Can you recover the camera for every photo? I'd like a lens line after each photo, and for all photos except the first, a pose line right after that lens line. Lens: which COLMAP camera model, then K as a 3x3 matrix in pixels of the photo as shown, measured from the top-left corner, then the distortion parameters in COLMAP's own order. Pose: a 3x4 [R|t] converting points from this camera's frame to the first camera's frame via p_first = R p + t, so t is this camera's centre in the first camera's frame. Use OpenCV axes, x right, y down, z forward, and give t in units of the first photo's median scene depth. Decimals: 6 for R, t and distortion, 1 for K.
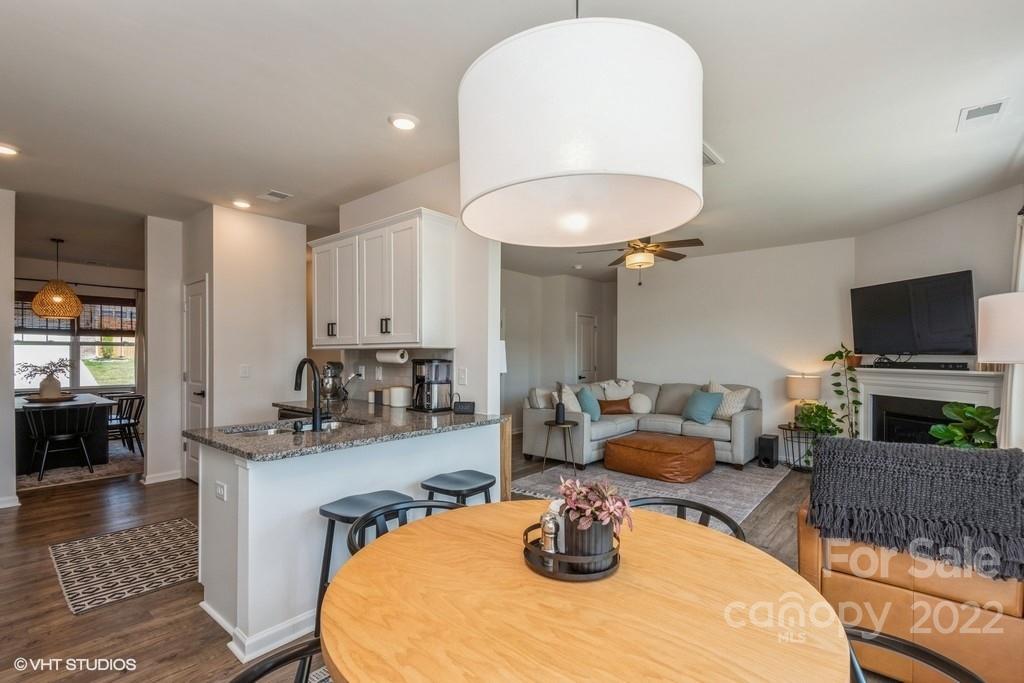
lens RADIAL K [[464.6, 0, 502.8], [0, 464.6, 352.1], [0, 0, 1]] dist [0.003761, -0.002999]
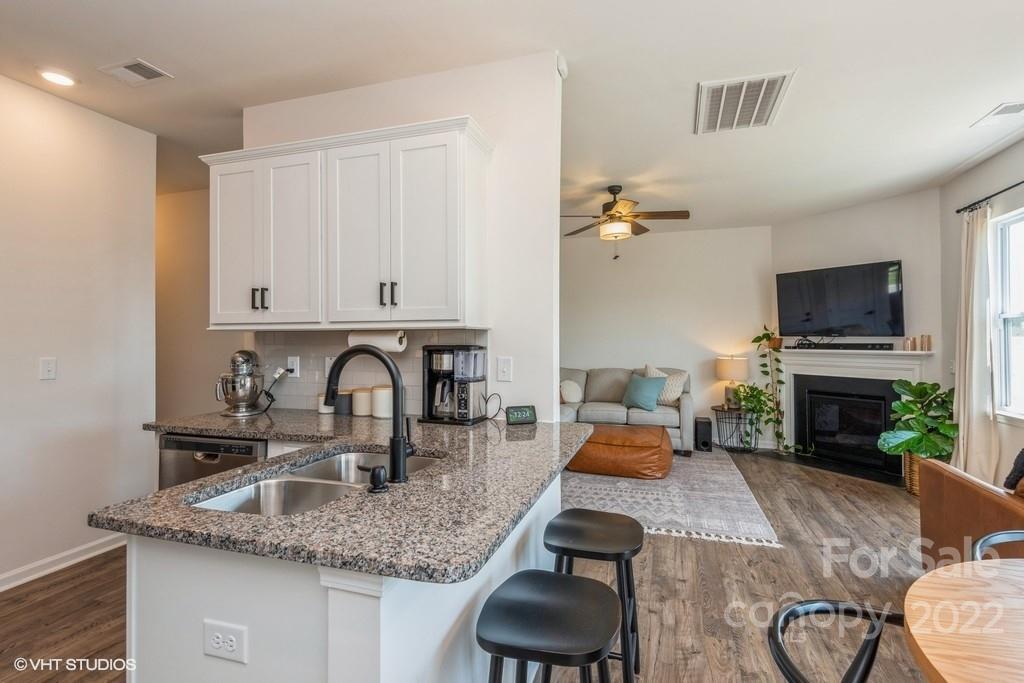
lens RADIAL K [[495.1, 0, 506.8], [0, 495.1, 331.6], [0, 0, 1]] dist [-0.008671, -0.004165]
pose [[0.925284, 0.000169, 0.379275, -0.234199], [0.002830, 0.999969, -0.007348, 0.000706], [-0.379264, 0.007873, 0.925255, 0.199841]]
